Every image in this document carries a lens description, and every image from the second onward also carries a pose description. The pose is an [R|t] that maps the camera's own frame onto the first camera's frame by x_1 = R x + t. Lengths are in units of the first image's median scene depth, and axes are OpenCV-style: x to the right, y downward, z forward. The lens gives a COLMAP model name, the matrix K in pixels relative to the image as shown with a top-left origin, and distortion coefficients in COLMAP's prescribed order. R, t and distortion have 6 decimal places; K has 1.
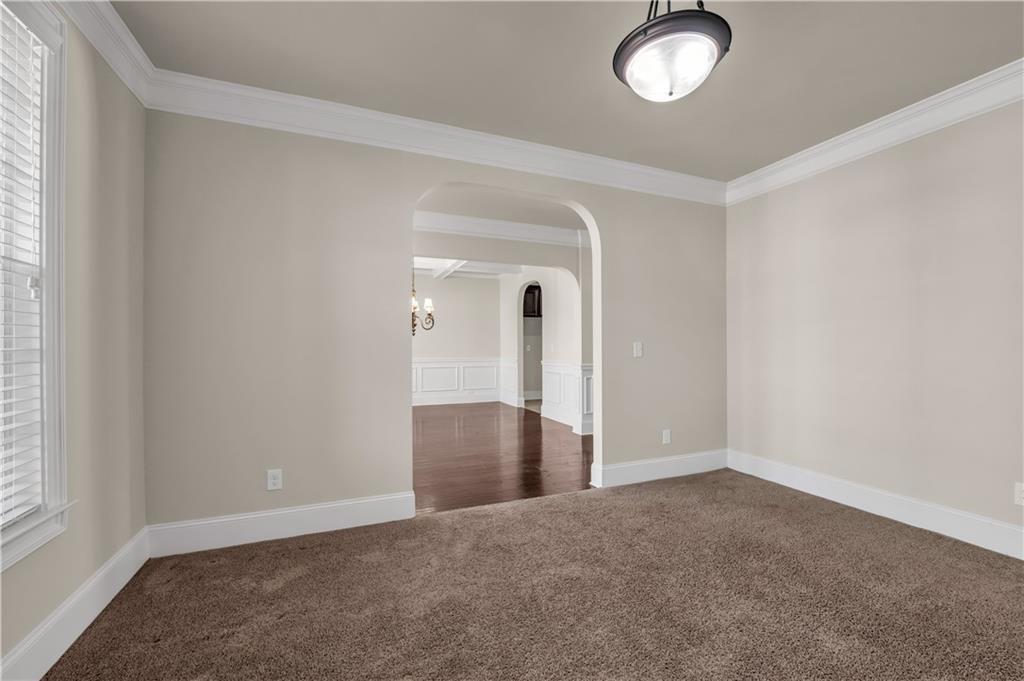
lens RADIAL K [[411.7, 0, 509.8], [0, 411.7, 344.4], [0, 0, 1]] dist [-0.009065, -0.002475]
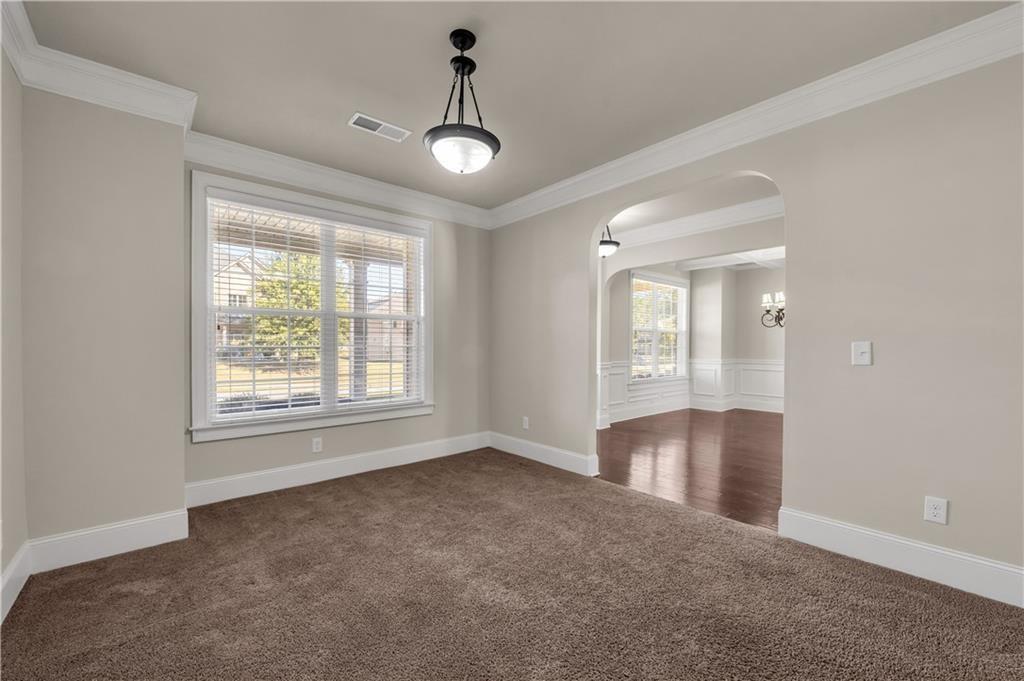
lens RADIAL K [[411.7, 0, 507.5], [0, 411.7, 344.0], [0, 0, 1]] dist [-0.009065, -0.002475]
pose [[0.311909, 0.000843, -0.950112, 0.951573], [0.002453, 0.999996, 0.001693, -0.004396], [0.950109, -0.002858, 0.311905, 0.354994]]
